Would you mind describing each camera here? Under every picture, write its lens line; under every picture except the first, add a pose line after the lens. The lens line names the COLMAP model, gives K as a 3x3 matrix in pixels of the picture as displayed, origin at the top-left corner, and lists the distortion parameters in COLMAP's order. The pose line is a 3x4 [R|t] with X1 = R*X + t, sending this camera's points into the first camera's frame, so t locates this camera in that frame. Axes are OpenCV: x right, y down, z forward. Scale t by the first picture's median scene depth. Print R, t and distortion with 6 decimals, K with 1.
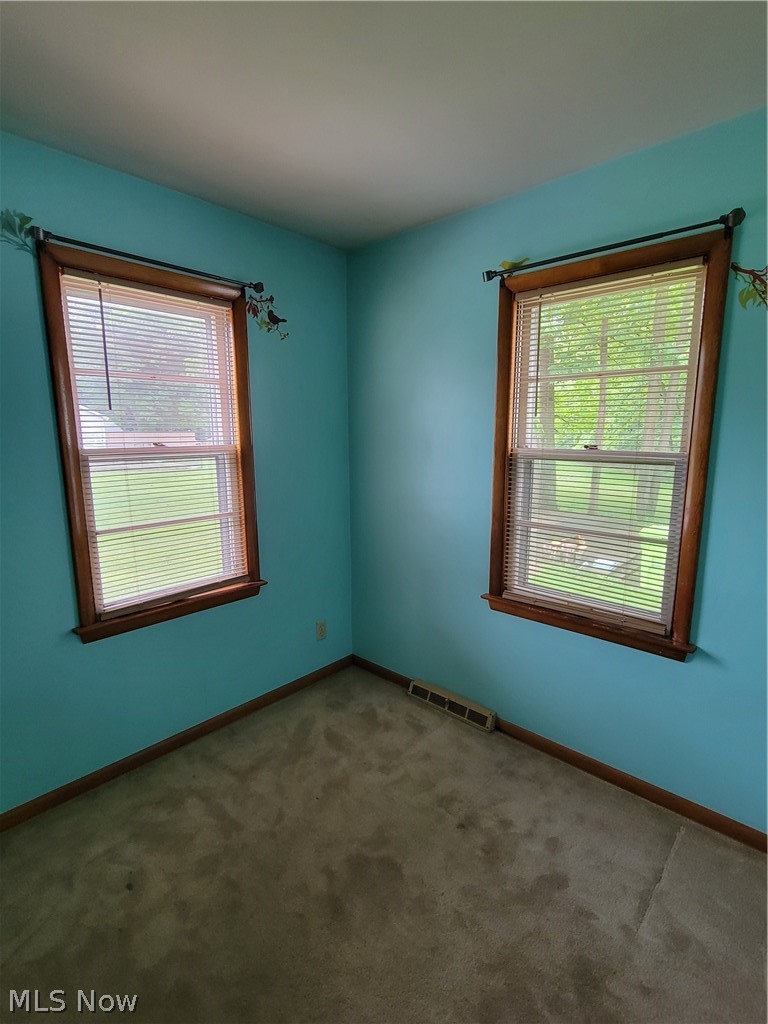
lens RADIAL K [[500.0, 0, 384.1], [0, 500.0, 517.1], [0, 0, 1]] dist [-0.001227, -0.001631]
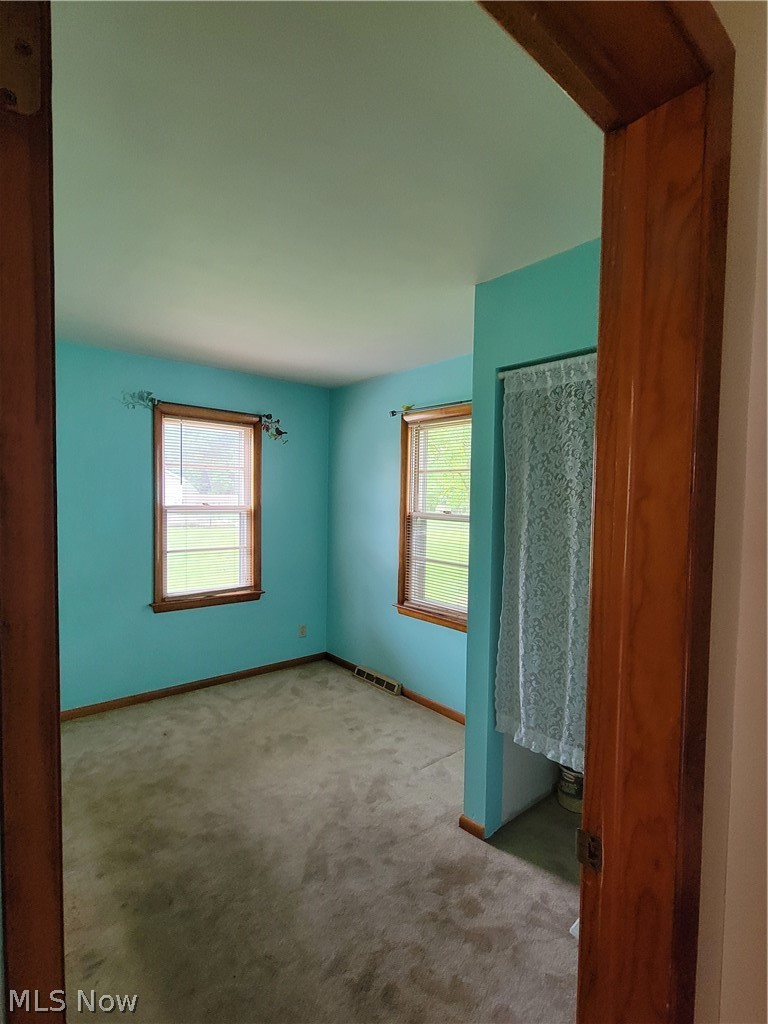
lens RADIAL K [[500.0, 0, 384.1], [0, 500.0, 517.1], [0, 0, 1]] dist [-0.001227, -0.001631]
pose [[0.992162, 0.026494, -0.122121, 0.366599], [-0.042424, 0.990638, -0.129756, 0.094612], [0.117540, 0.133920, 0.983997, -0.613910]]
